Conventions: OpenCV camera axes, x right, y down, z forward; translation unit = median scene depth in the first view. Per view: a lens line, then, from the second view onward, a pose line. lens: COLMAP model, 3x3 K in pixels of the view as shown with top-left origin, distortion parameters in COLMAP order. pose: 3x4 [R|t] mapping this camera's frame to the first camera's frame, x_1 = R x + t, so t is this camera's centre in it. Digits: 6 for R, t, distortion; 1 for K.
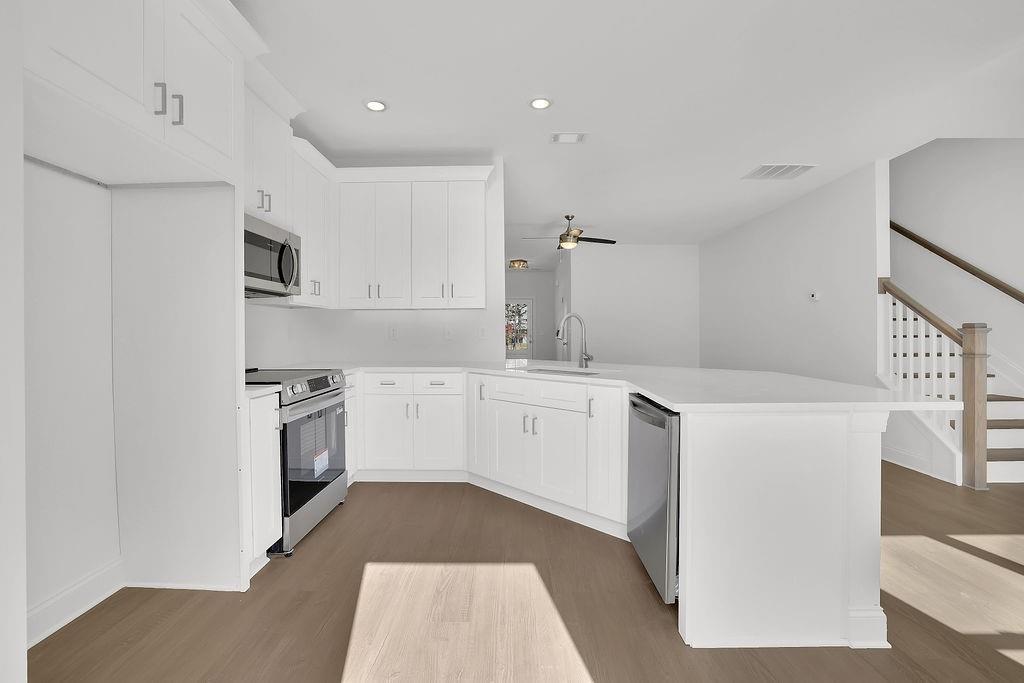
lens RADIAL K [[447.8, 0, 512.0], [0, 447.8, 341.5], [0, 0, 1]] dist [-0.003231, 0.000127]
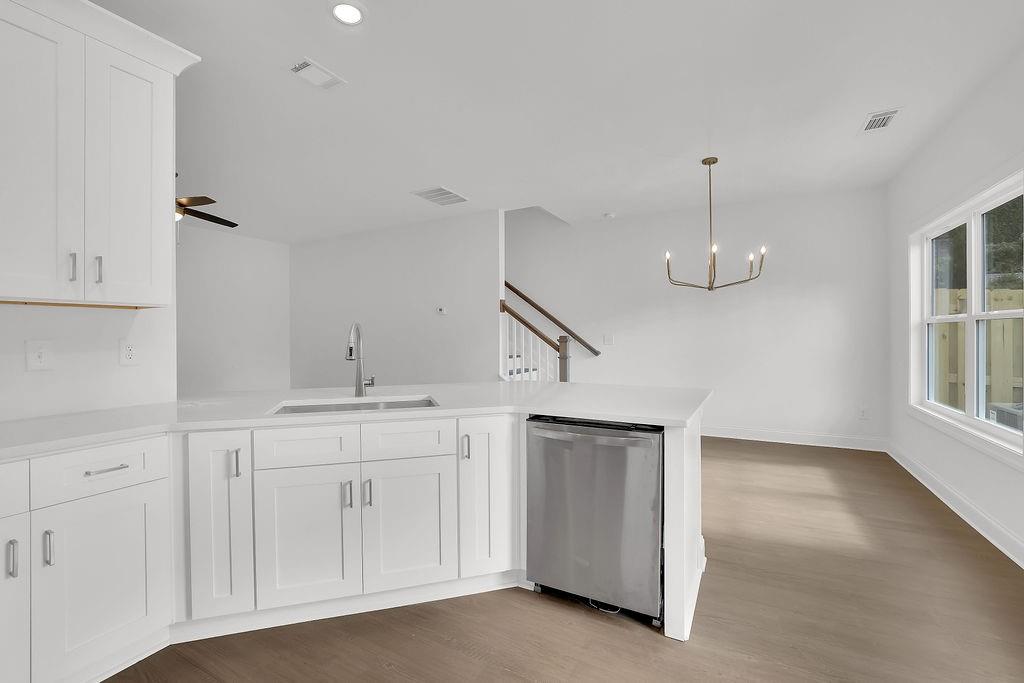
lens RADIAL K [[447.8, 0, 512.0], [0, 447.8, 341.5], [0, 0, 1]] dist [-0.003231, 0.000127]
pose [[0.478555, -0.013625, 0.877952, -0.368977], [0.026937, 0.999637, 0.000831, -0.026241], [-0.877644, 0.023252, 0.478748, 0.418908]]
